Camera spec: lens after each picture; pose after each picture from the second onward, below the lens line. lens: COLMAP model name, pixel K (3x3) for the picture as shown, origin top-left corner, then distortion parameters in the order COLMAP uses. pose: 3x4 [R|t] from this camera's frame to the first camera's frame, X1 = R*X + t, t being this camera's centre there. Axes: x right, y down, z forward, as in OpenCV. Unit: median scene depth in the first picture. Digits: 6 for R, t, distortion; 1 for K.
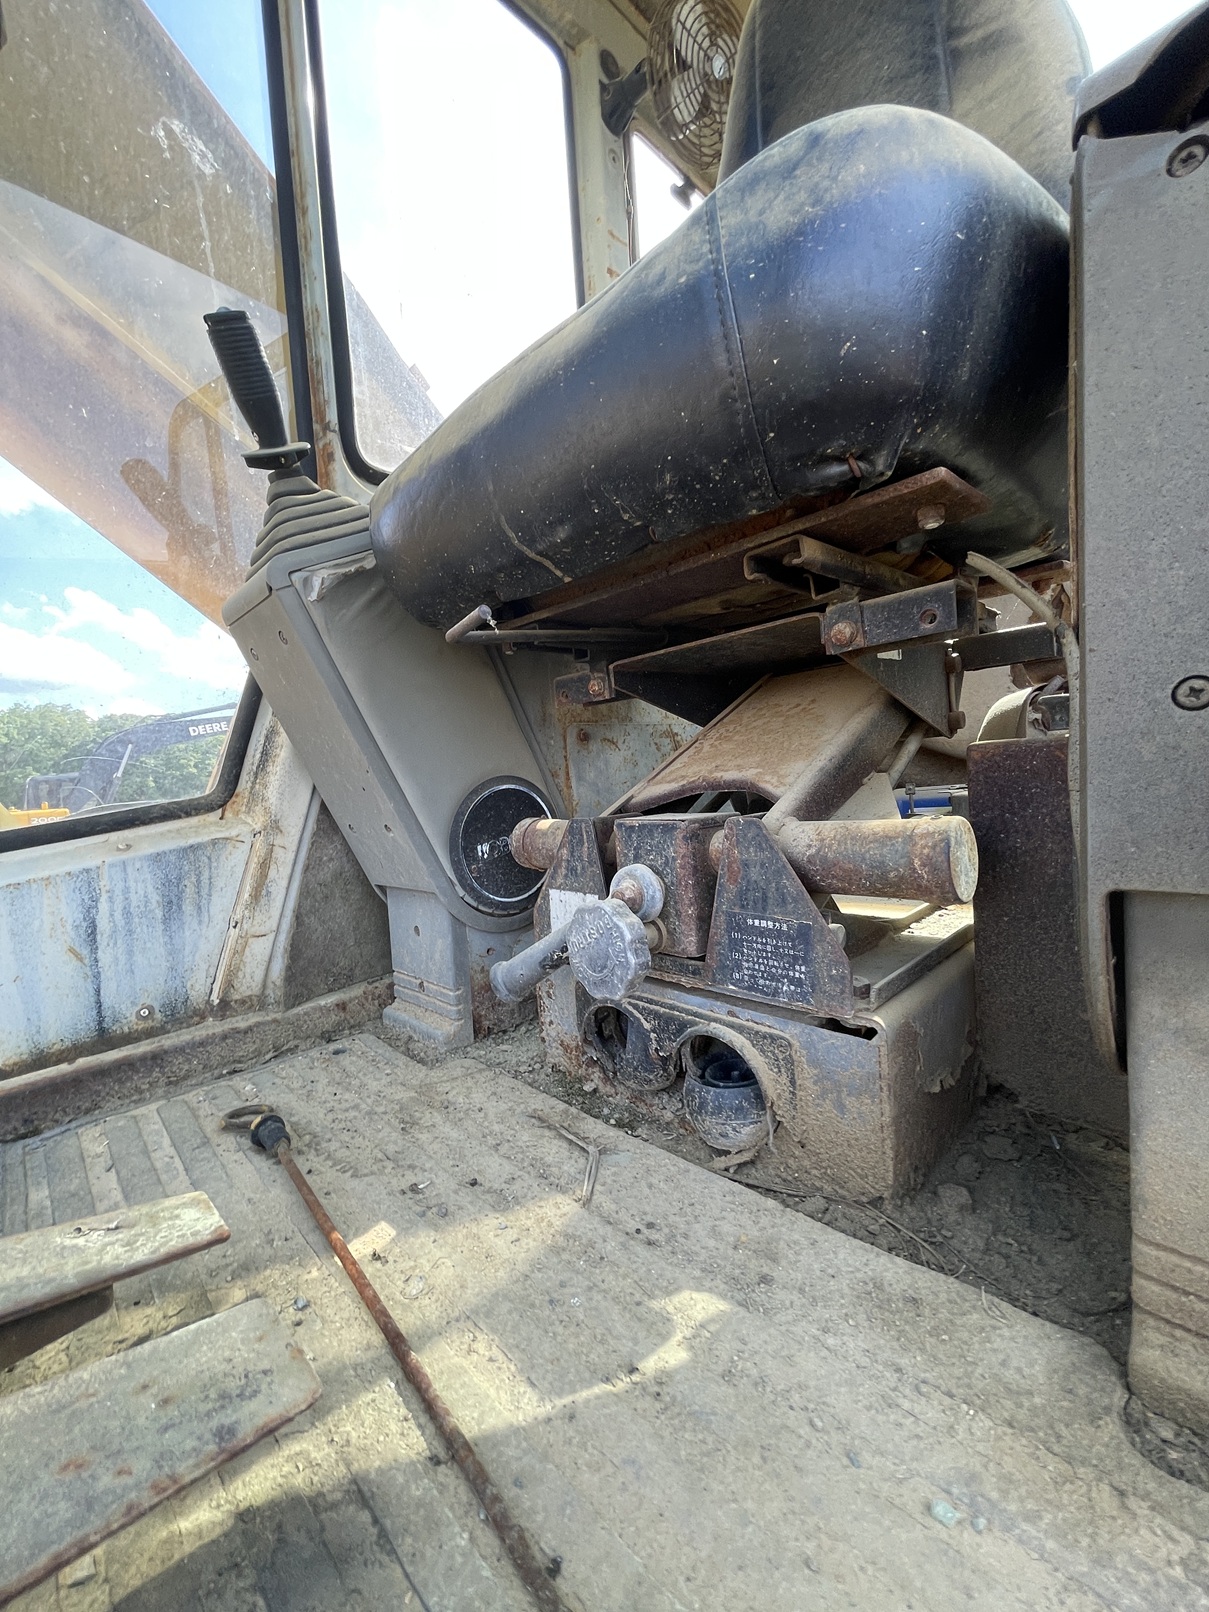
lens RADIAL K [[644.0, 0, 601.2], [0, 644.0, 811.2], [0, 0, 1]] dist [-0.004767, 0.000108]
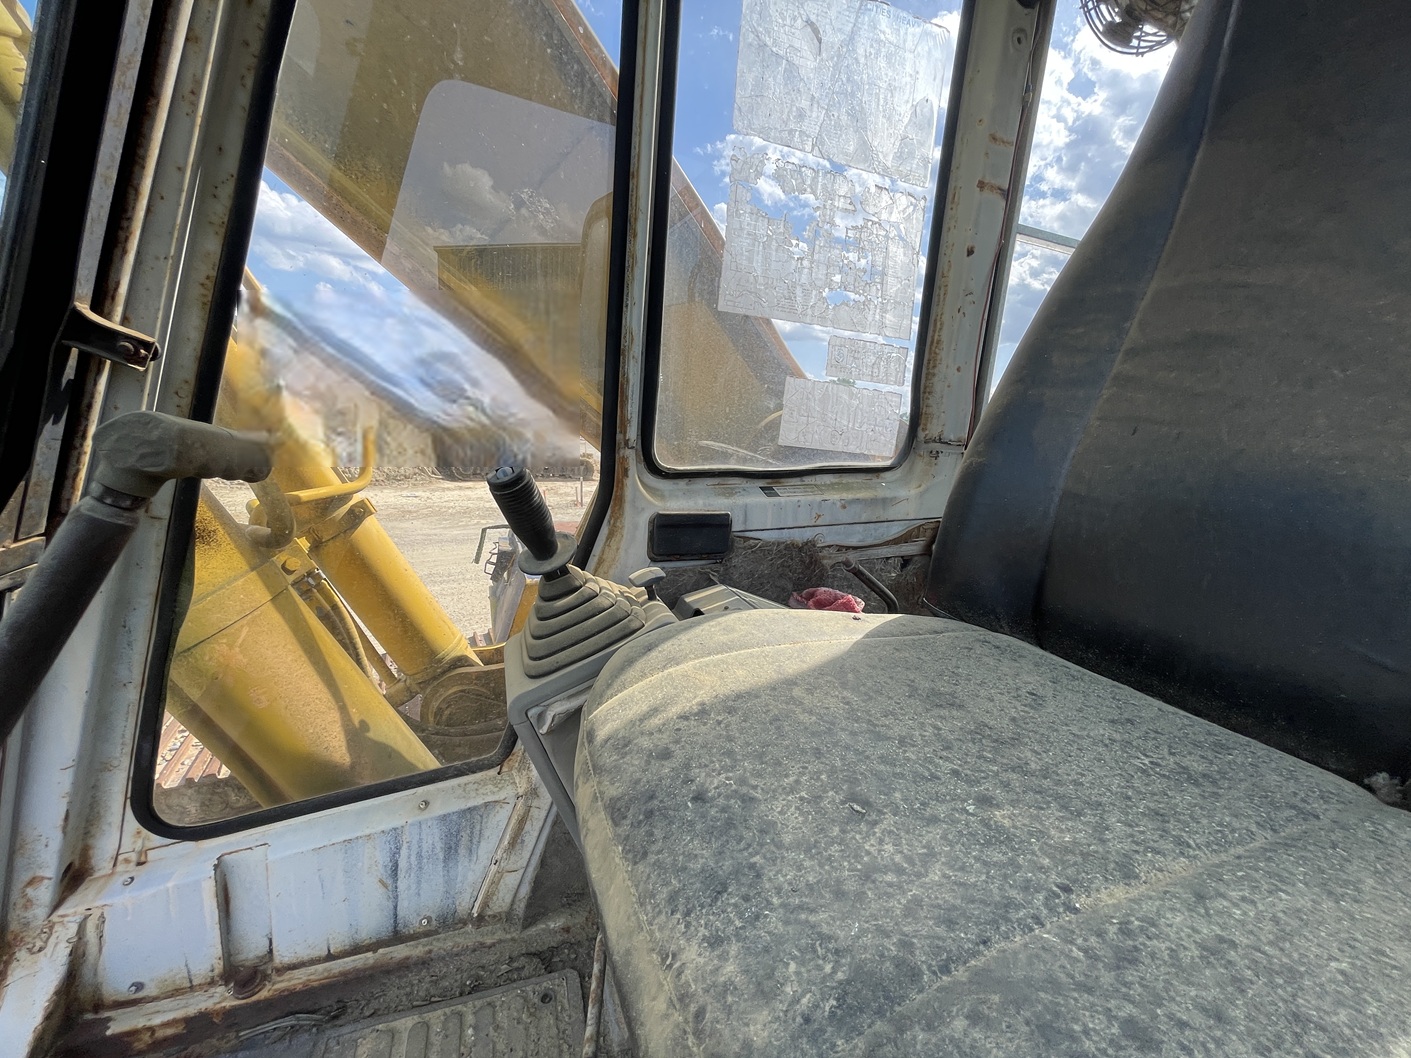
lens RADIAL K [[563.7, 0, 704.9], [0, 563.7, 528.5], [0, 0, 1]] dist [-0.004767, 0.000108]
pose [[0.910428, 0.207990, -0.357577, 0.068239], [-0.161865, 0.974601, 0.154765, -0.730321], [0.380684, -0.083024, 0.920970, 0.199935]]
